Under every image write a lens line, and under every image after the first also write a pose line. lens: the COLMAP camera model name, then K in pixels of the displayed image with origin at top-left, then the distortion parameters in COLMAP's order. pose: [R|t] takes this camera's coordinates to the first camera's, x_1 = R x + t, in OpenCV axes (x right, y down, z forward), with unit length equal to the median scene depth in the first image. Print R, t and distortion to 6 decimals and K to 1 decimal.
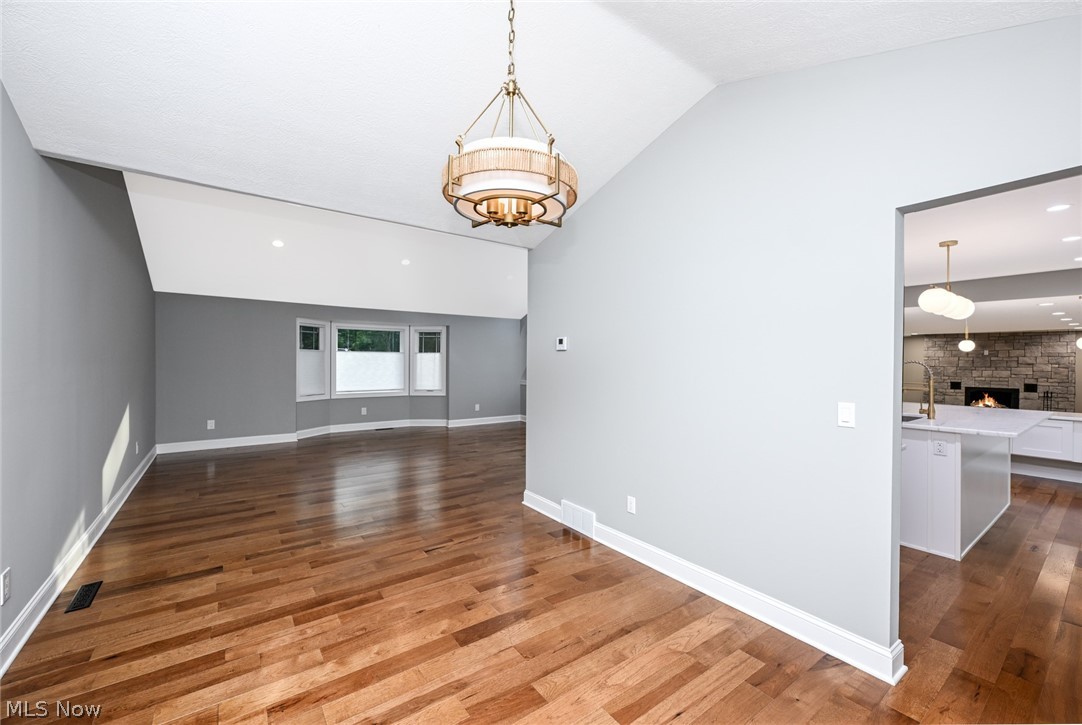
lens RADIAL K [[433.2, 0, 540.1], [0, 433.2, 362.0], [0, 0, 1]] dist [-0.002621, 0.000355]
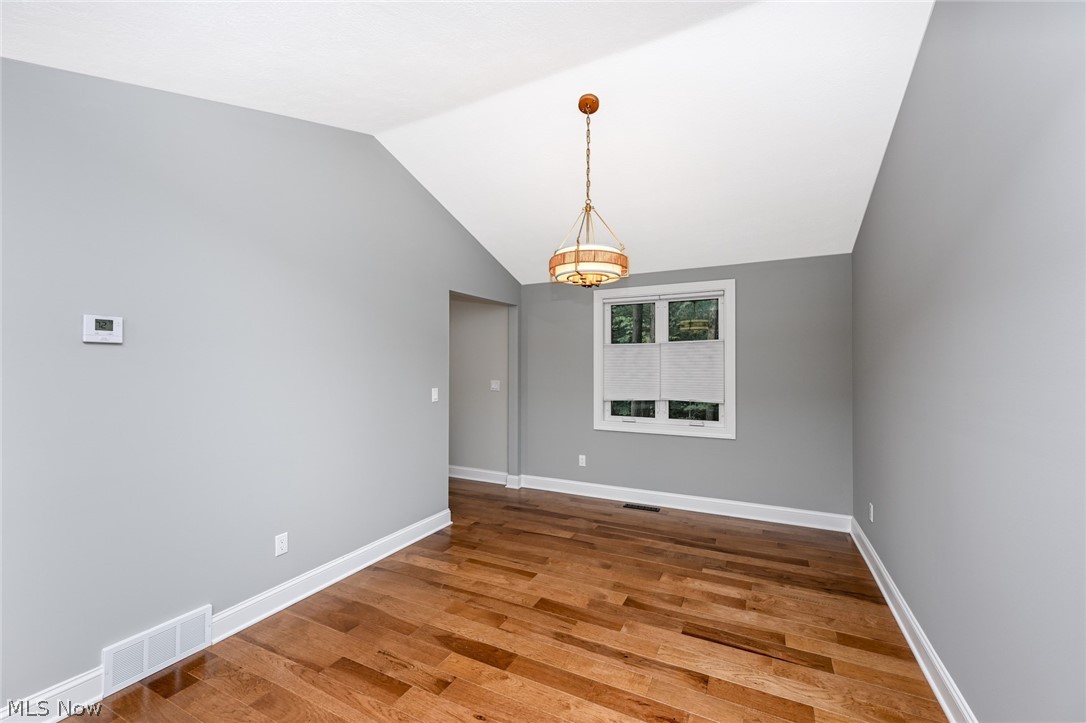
lens RADIAL K [[434.8, 0, 547.8], [0, 434.8, 361.5], [0, 0, 1]] dist [-0.002621, 0.000355]
pose [[-0.462318, 0.001202, 0.886713, -0.544740], [-0.004916, 0.999980, -0.003919, -0.005849], [-0.886700, -0.006171, -0.462303, 0.696187]]
